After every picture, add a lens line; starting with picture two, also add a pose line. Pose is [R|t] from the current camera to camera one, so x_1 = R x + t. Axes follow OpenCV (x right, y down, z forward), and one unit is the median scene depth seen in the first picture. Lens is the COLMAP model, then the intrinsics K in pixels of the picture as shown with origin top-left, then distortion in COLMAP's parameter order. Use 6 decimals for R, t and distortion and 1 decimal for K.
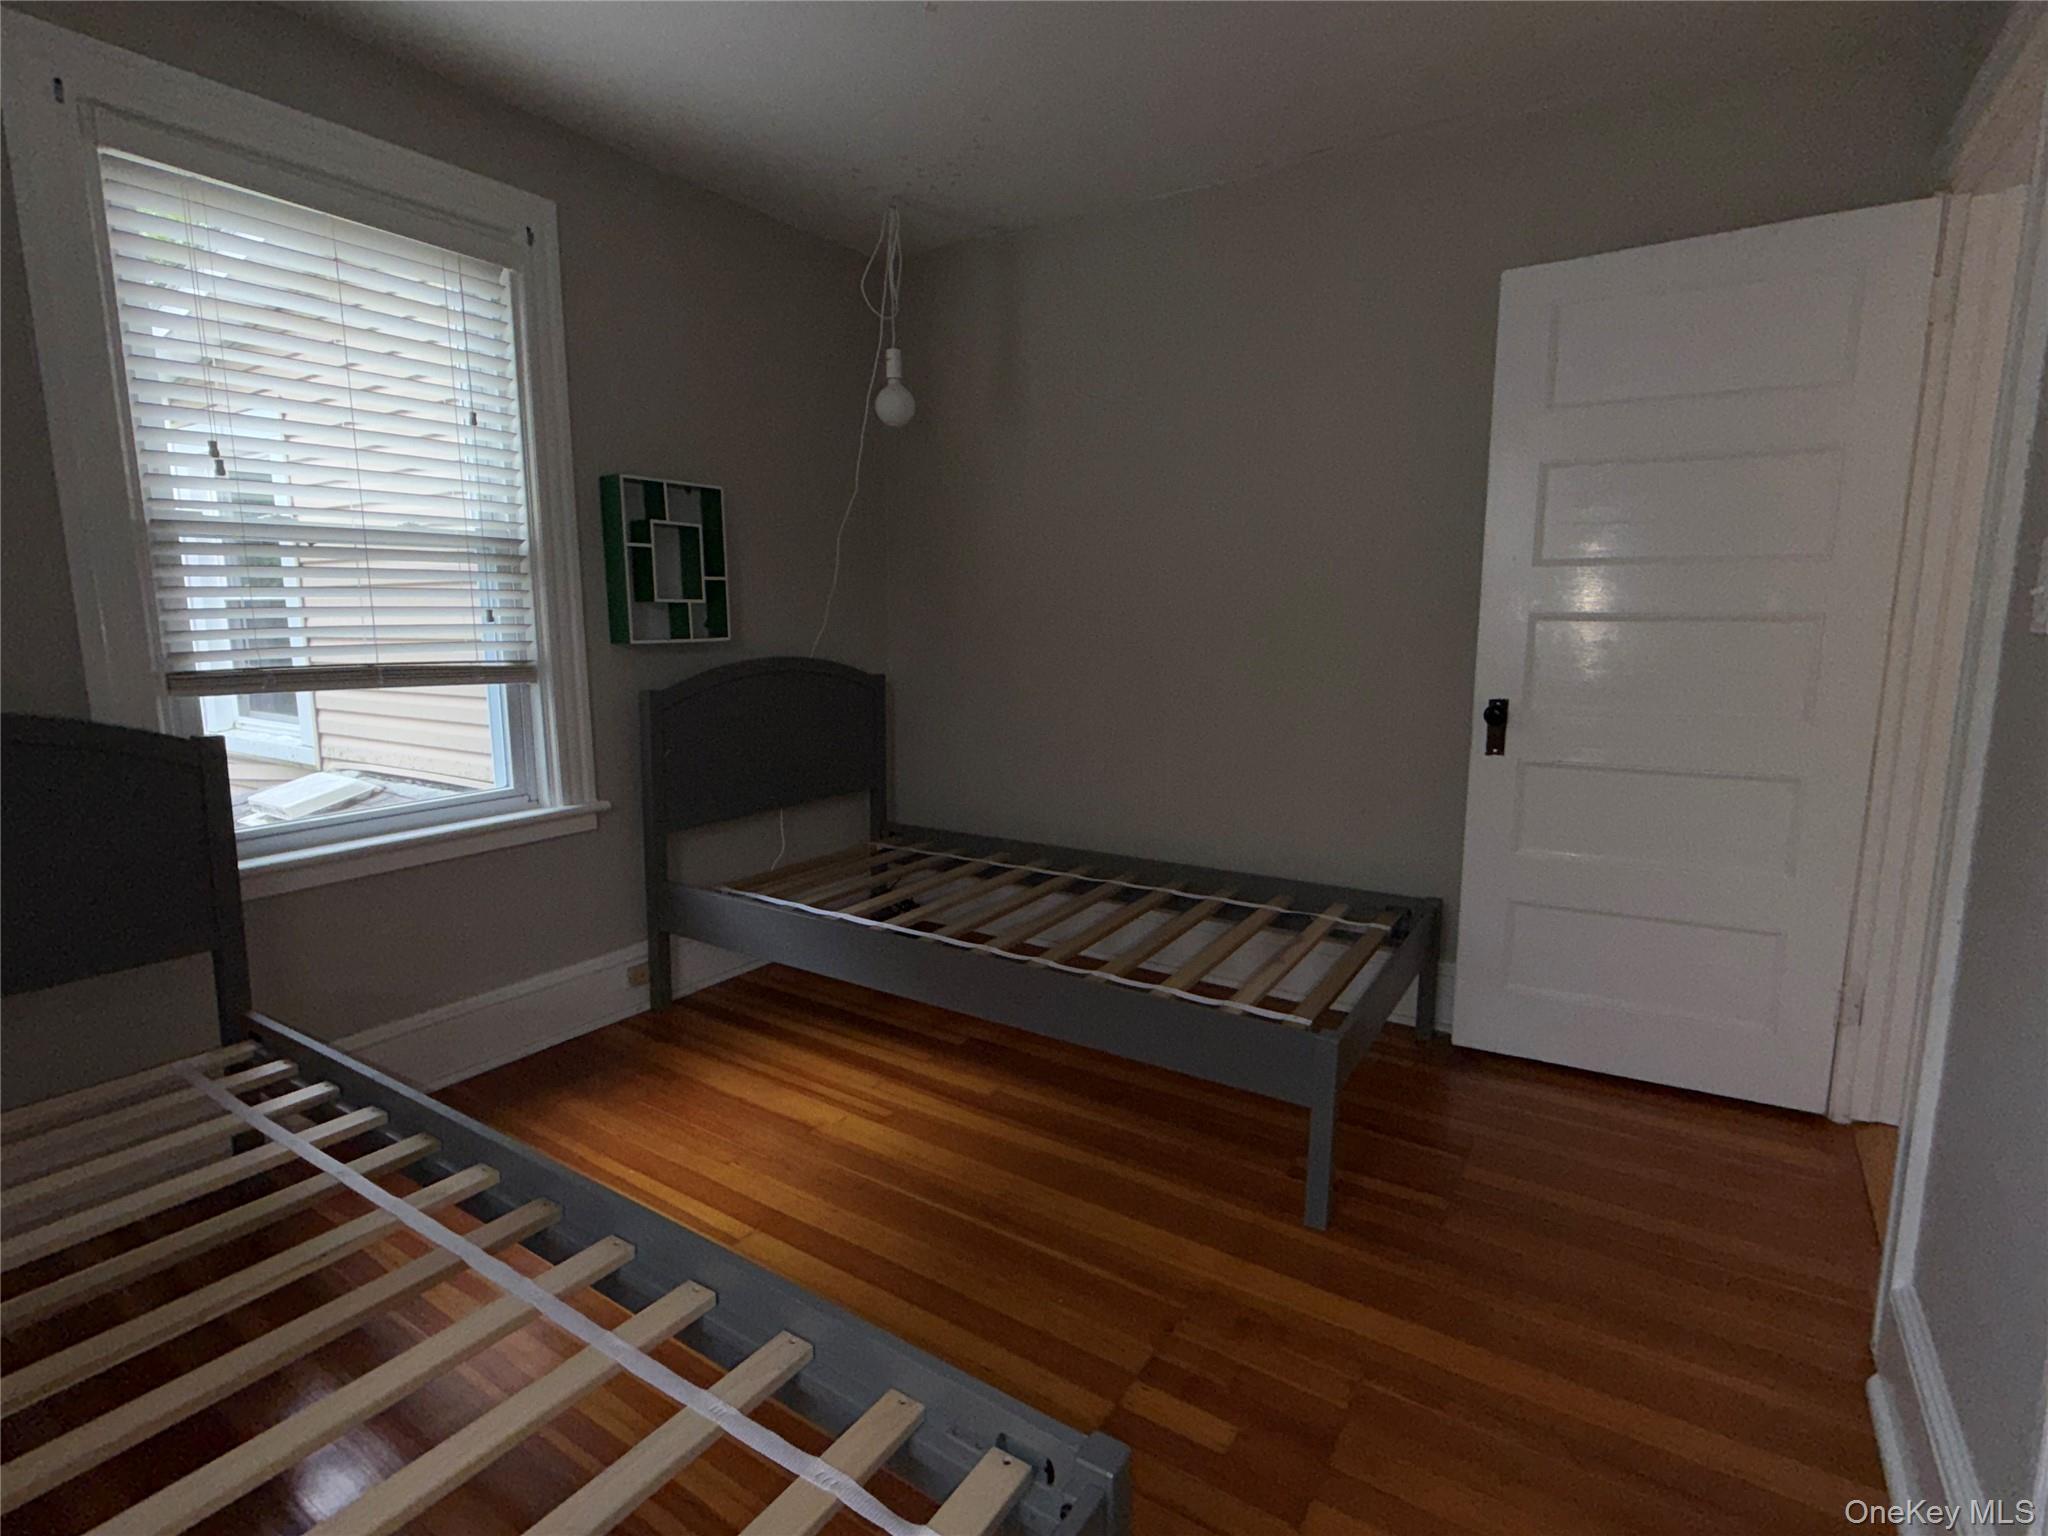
lens RADIAL K [[1007.6, 0, 1028.1], [0, 1007.6, 764.2], [0, 0, 1]] dist [-0.005484, 0.000151]
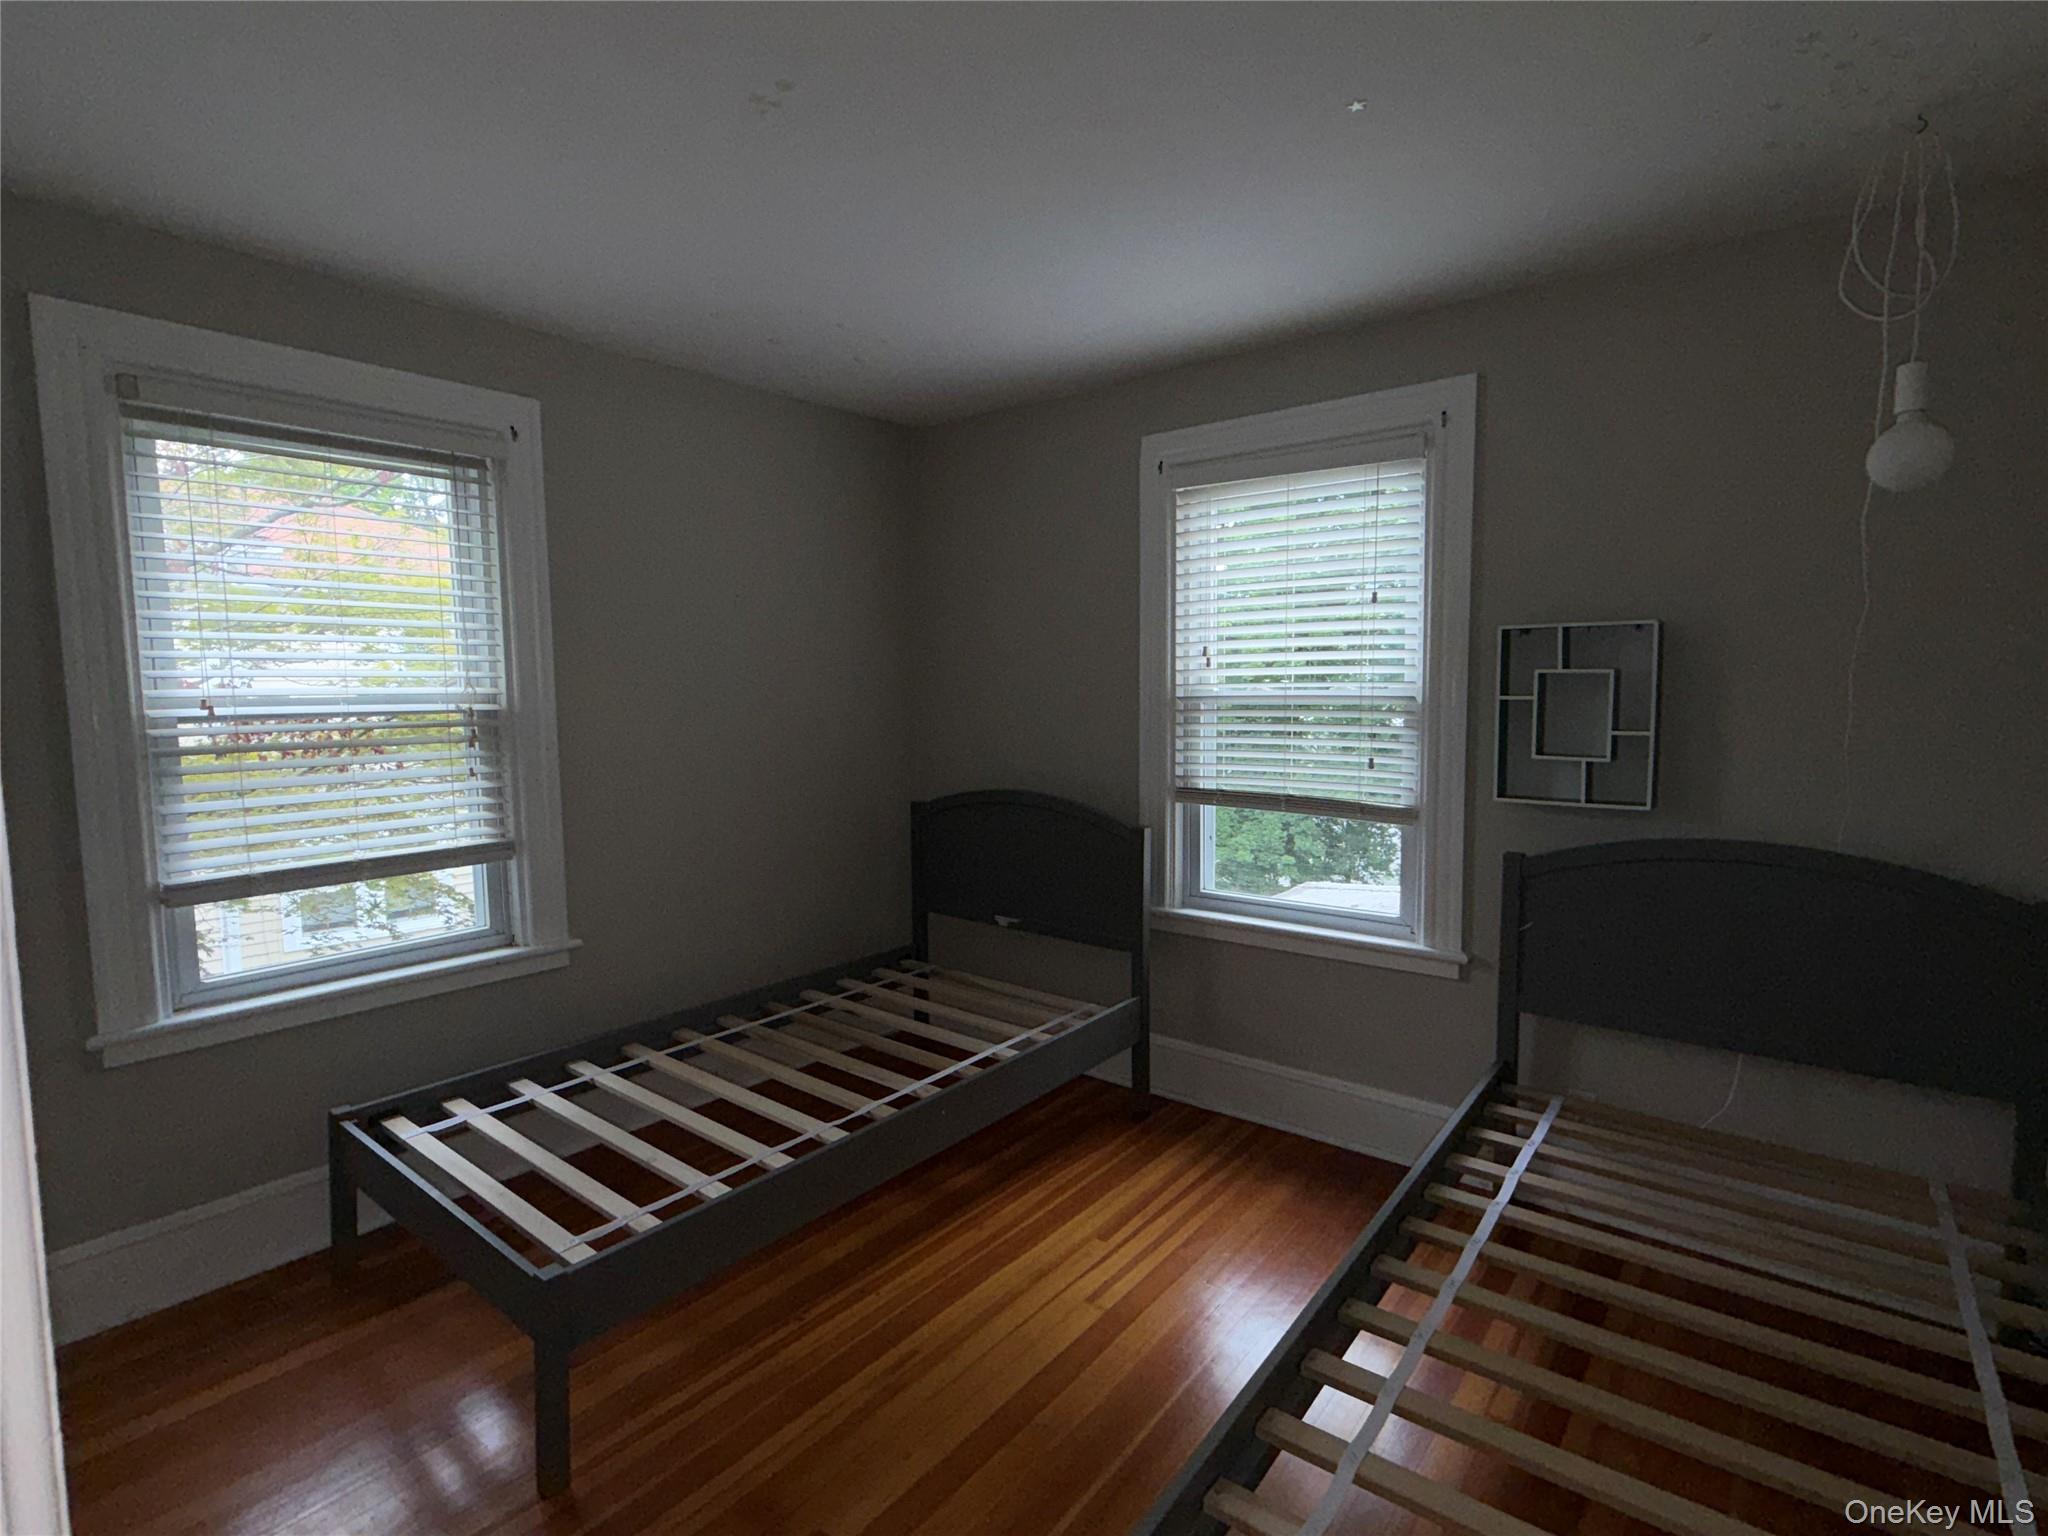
lens RADIAL K [[1007.6, 0, 1027.5], [0, 1007.6, 768.2], [0, 0, 1]] dist [-0.005484, 0.000151]
pose [[-0.097430, 0.093222, -0.990867, 0.629697], [-0.141022, 0.984265, 0.106468, -0.203525], [0.985201, 0.150107, -0.082750, 0.688501]]
